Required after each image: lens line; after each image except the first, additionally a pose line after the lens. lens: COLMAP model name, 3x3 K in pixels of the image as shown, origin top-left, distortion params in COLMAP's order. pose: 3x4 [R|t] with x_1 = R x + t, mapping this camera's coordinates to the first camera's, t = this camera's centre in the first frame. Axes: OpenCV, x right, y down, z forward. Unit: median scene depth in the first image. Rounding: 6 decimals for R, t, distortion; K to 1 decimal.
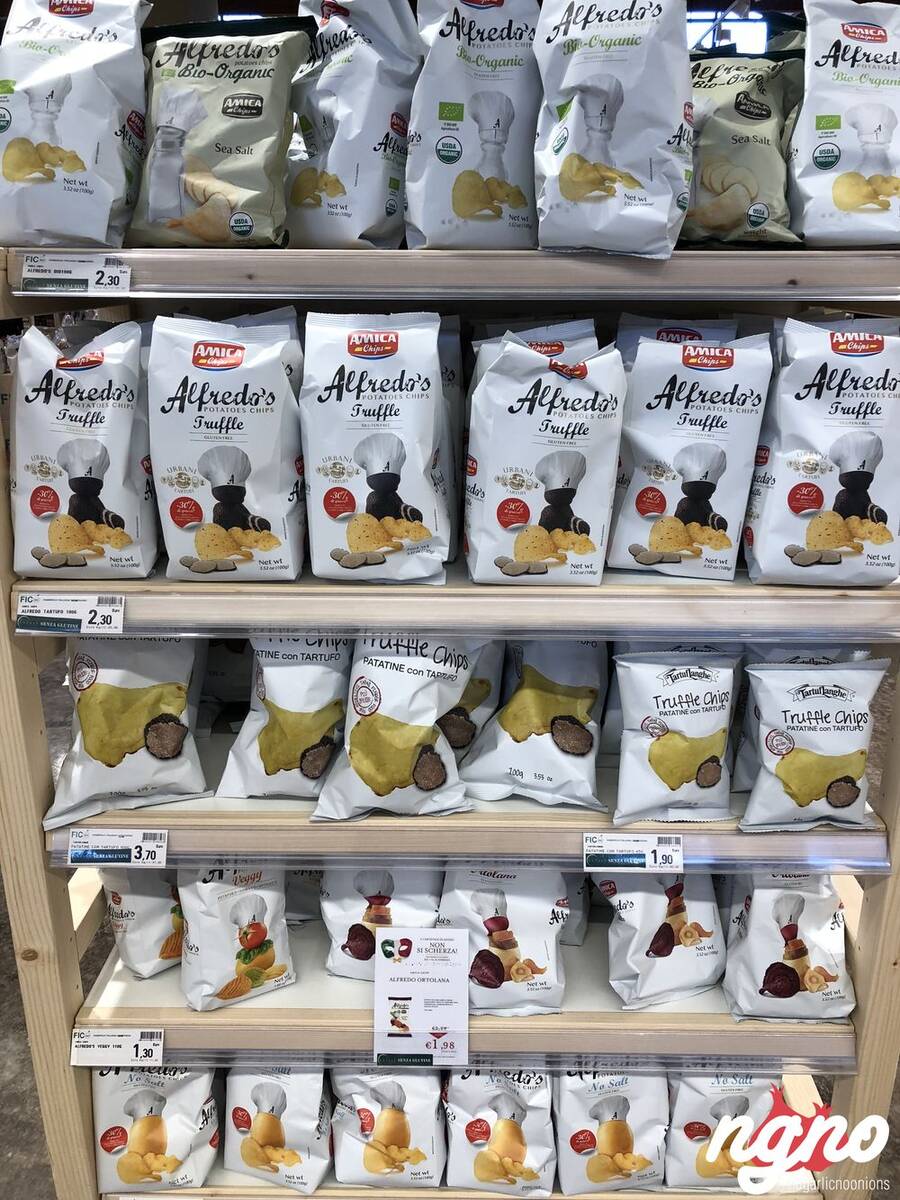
lens RADIAL K [[987.0, 0, 476.5], [0, 987.0, 592.8], [0, 0, 1]] dist [0.043370, -0.051121]
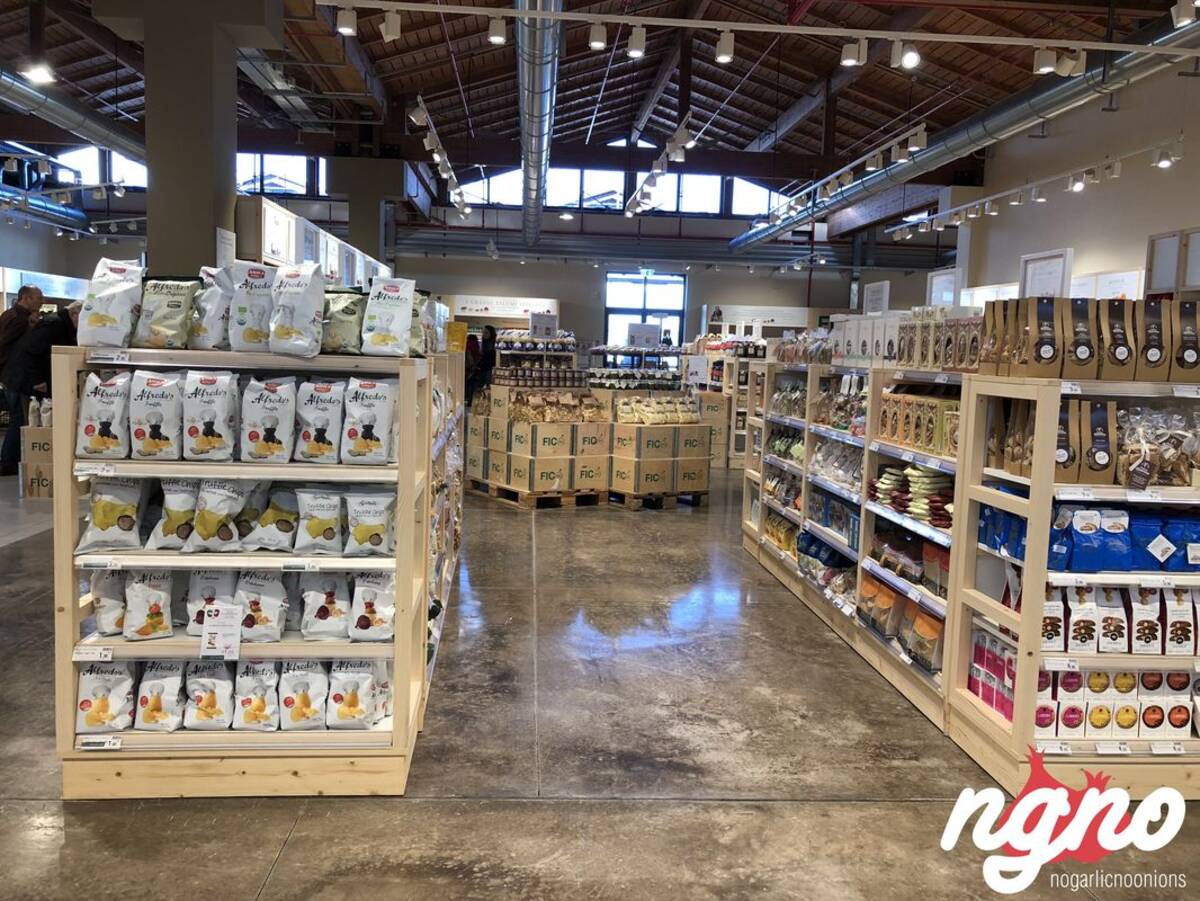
lens RADIAL K [[987.0, 0, 604.4], [0, 987.0, 449.7], [0, 0, 1]] dist [0.043370, -0.051121]
pose [[0.995132, 0.021785, 0.096108, 0.766341], [-0.000074, 0.975424, -0.220335, 0.590858], [-0.098546, 0.219255, 0.970678, -1.914769]]
